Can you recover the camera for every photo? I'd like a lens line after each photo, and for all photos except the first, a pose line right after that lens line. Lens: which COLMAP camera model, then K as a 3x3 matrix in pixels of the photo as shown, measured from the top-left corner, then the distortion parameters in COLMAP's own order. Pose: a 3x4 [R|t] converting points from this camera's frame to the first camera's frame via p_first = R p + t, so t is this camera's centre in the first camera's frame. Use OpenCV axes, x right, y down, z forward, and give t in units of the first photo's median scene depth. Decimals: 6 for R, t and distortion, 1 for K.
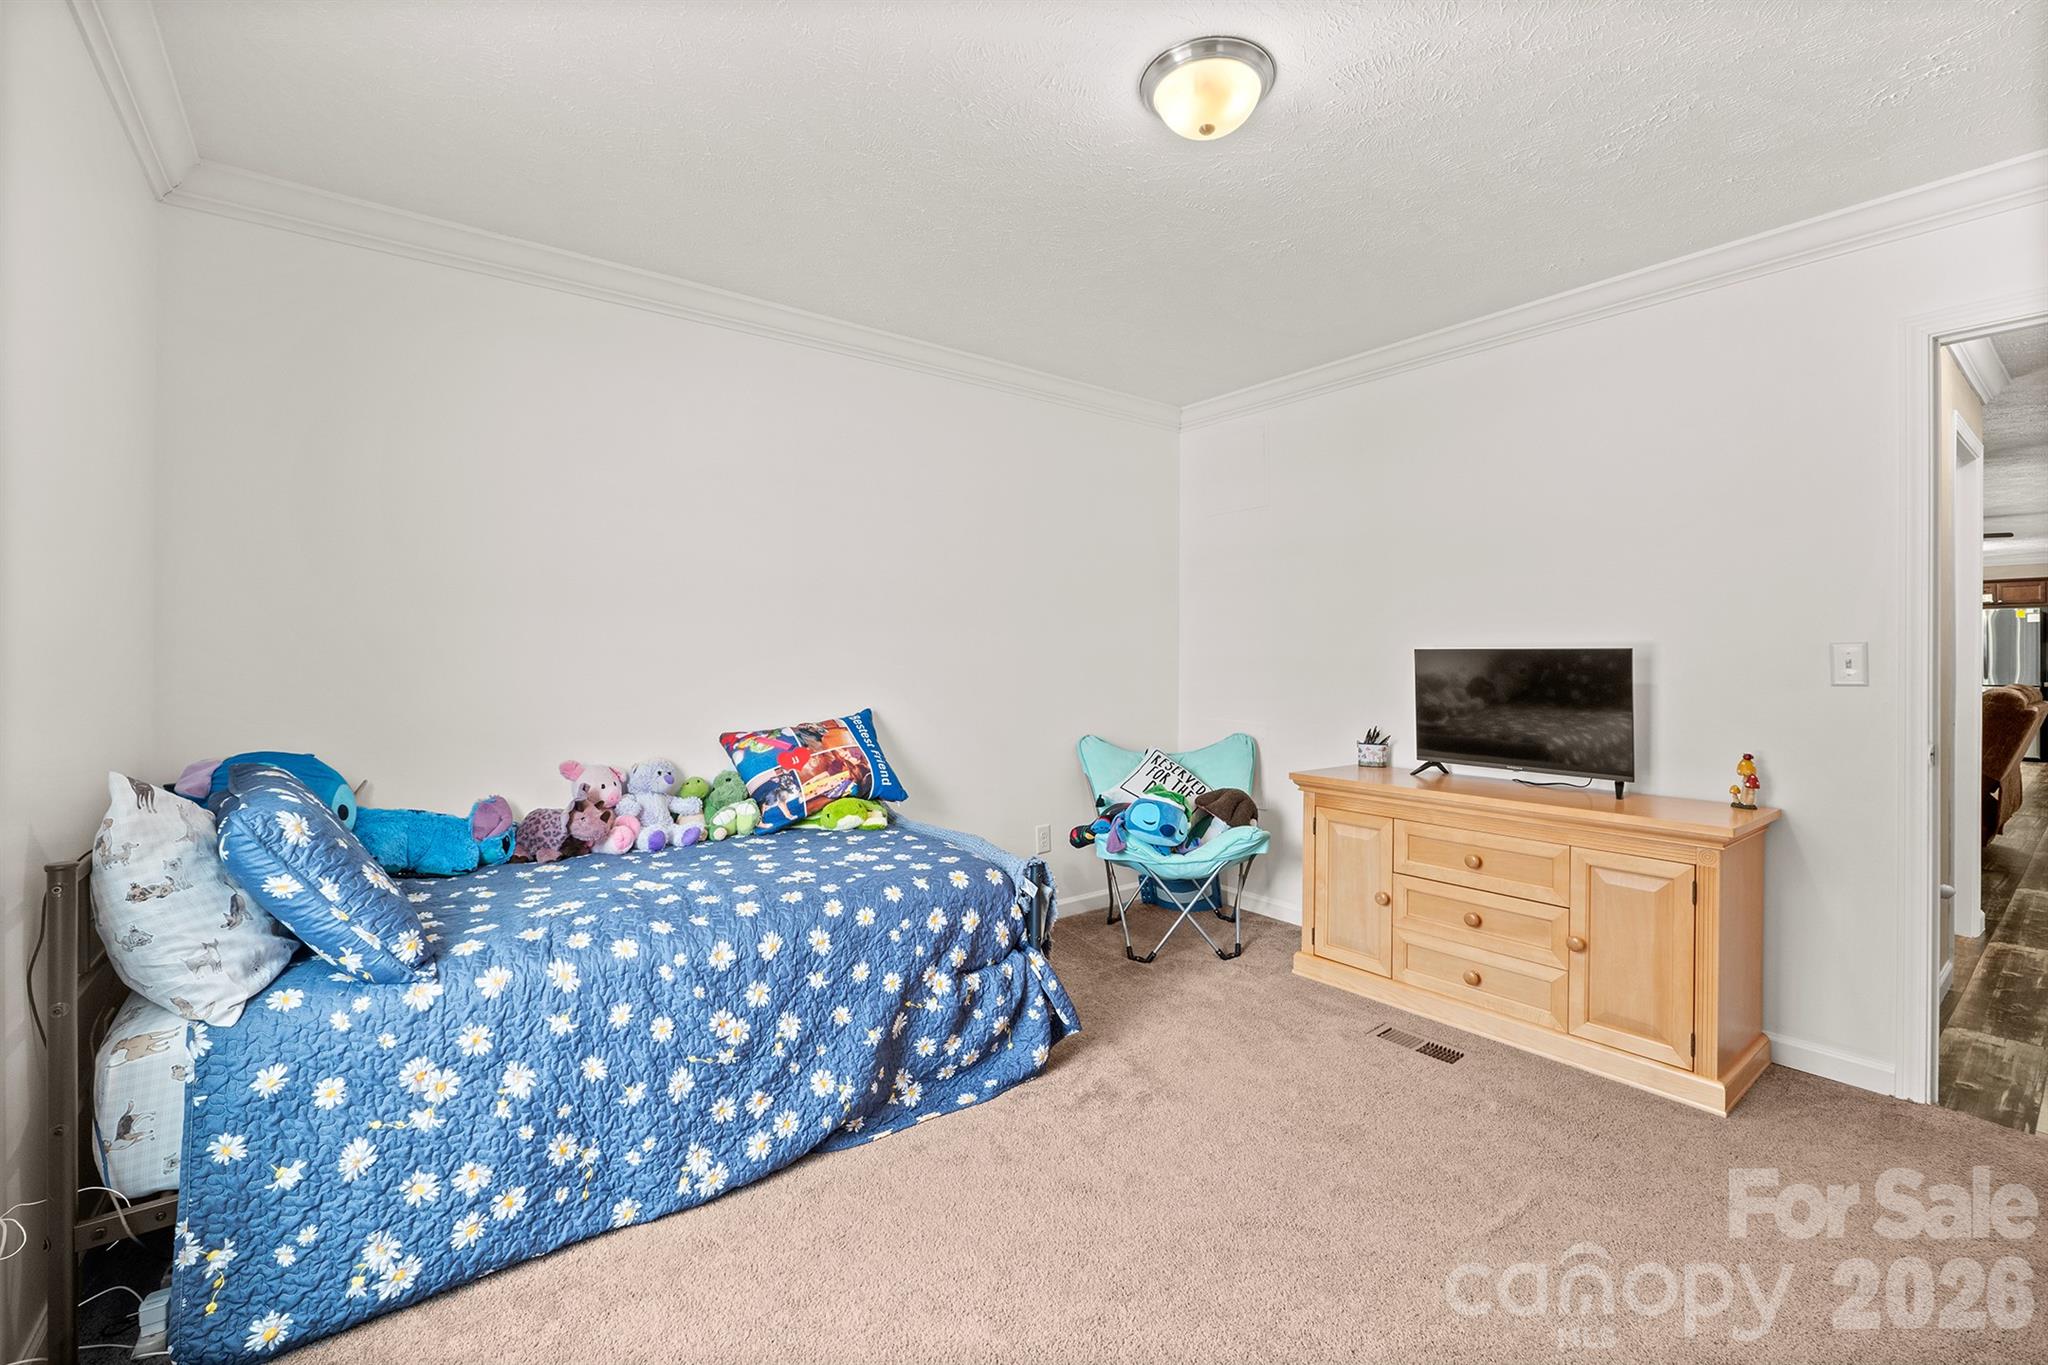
lens RADIAL K [[861.4, 0, 1021.6], [0, 861.4, 663.6], [0, 0, 1]] dist [-0.002181, 0.000011]
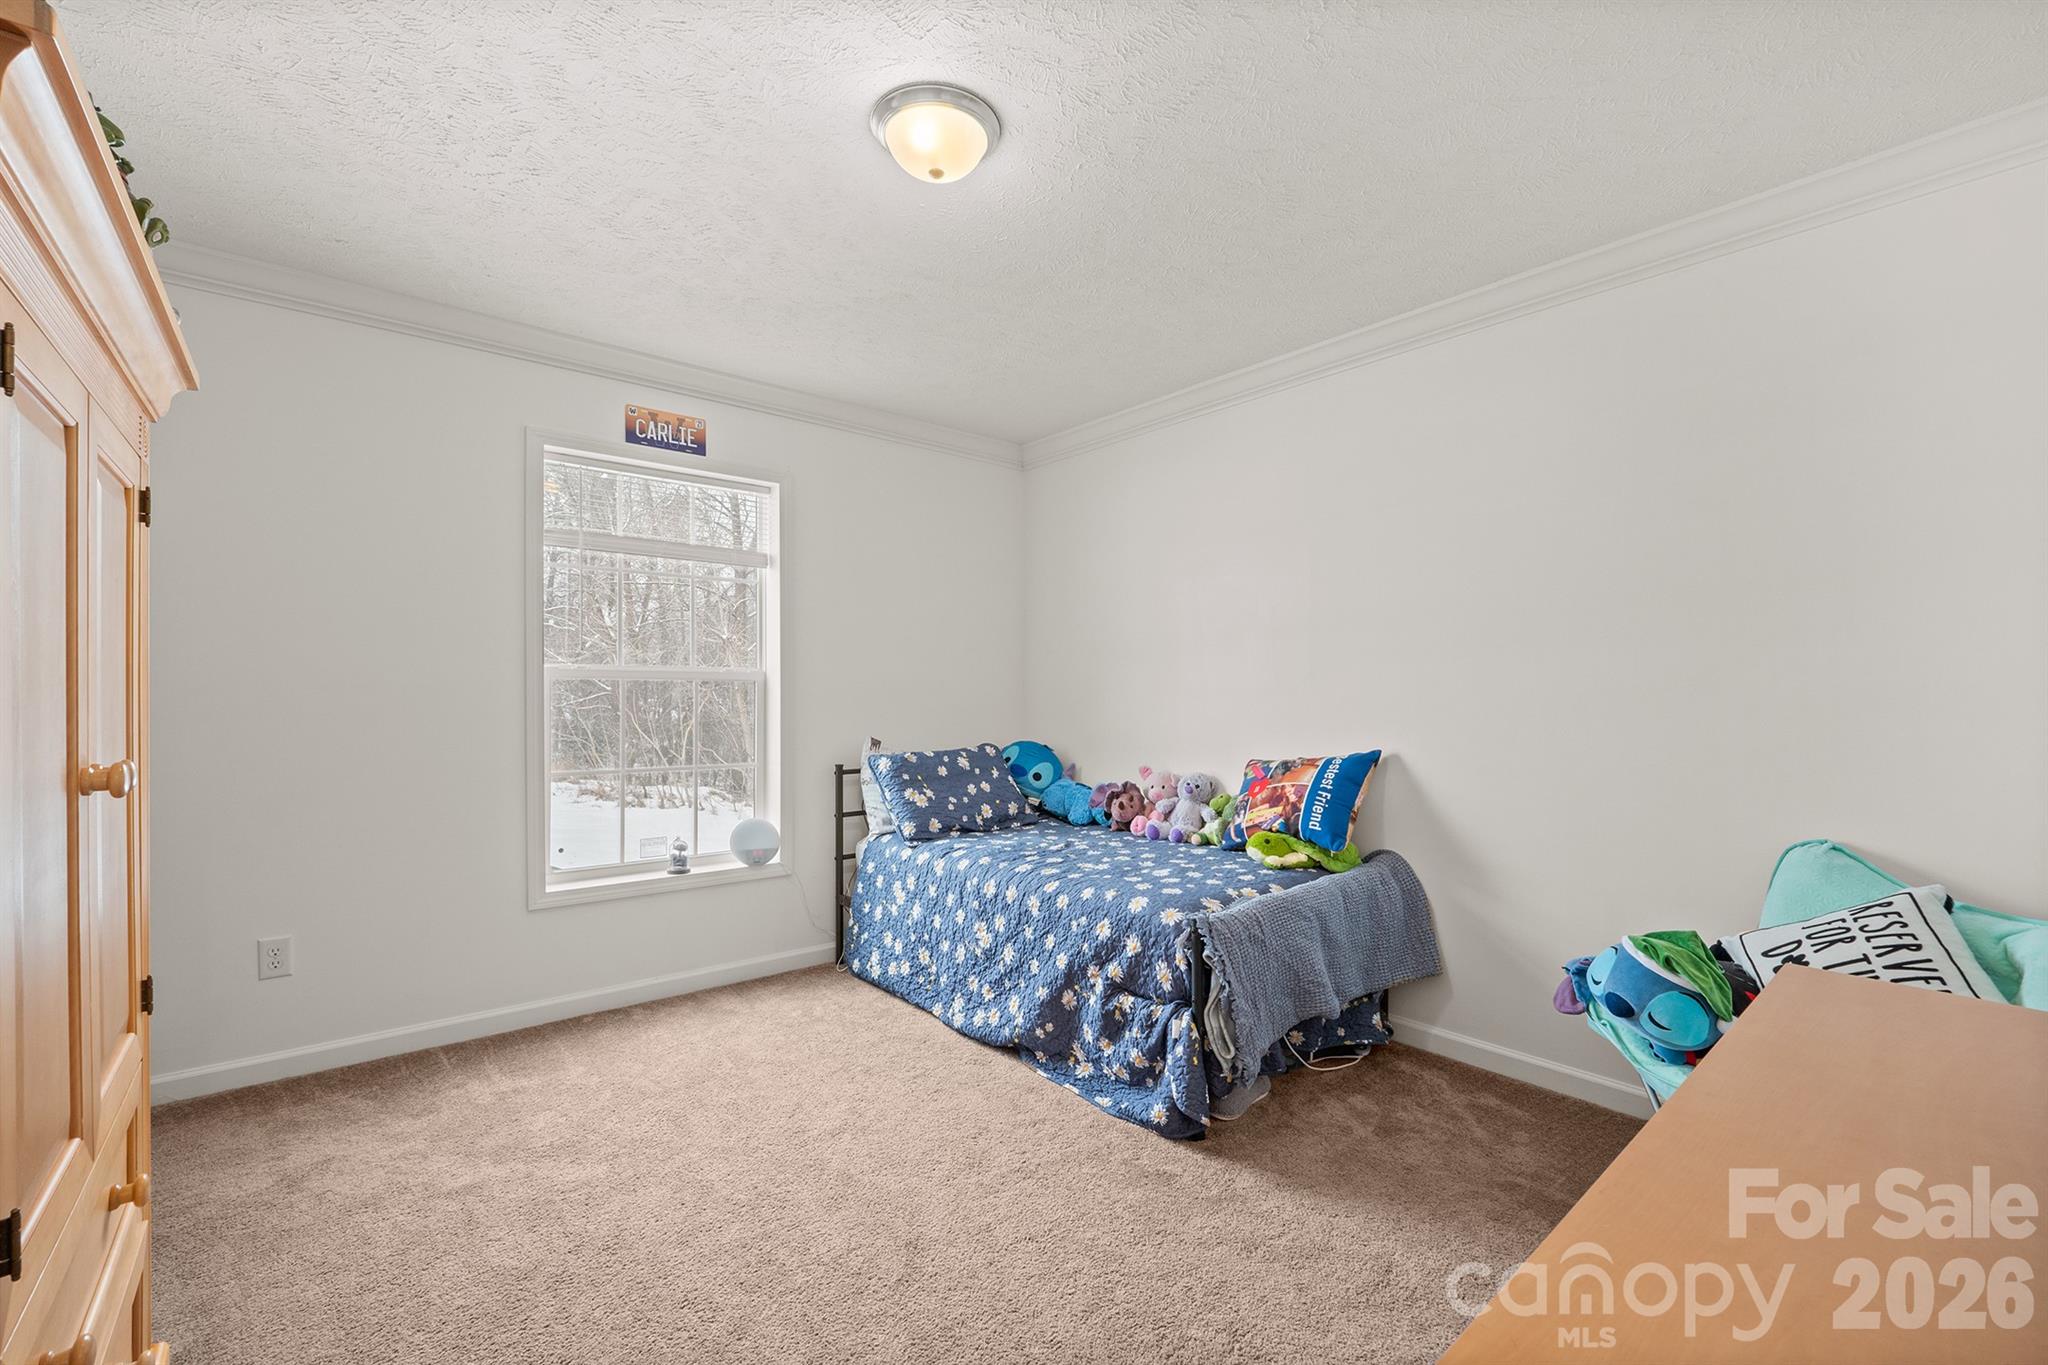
lens RADIAL K [[861.4, 0, 1021.6], [0, 861.4, 663.6], [0, 0, 1]] dist [-0.002181, 0.000011]
pose [[0.049935, -0.029413, -0.998319, 1.206954], [-0.005078, 0.999546, -0.029703, -0.017431], [0.998740, 0.006553, 0.049763, 0.979033]]
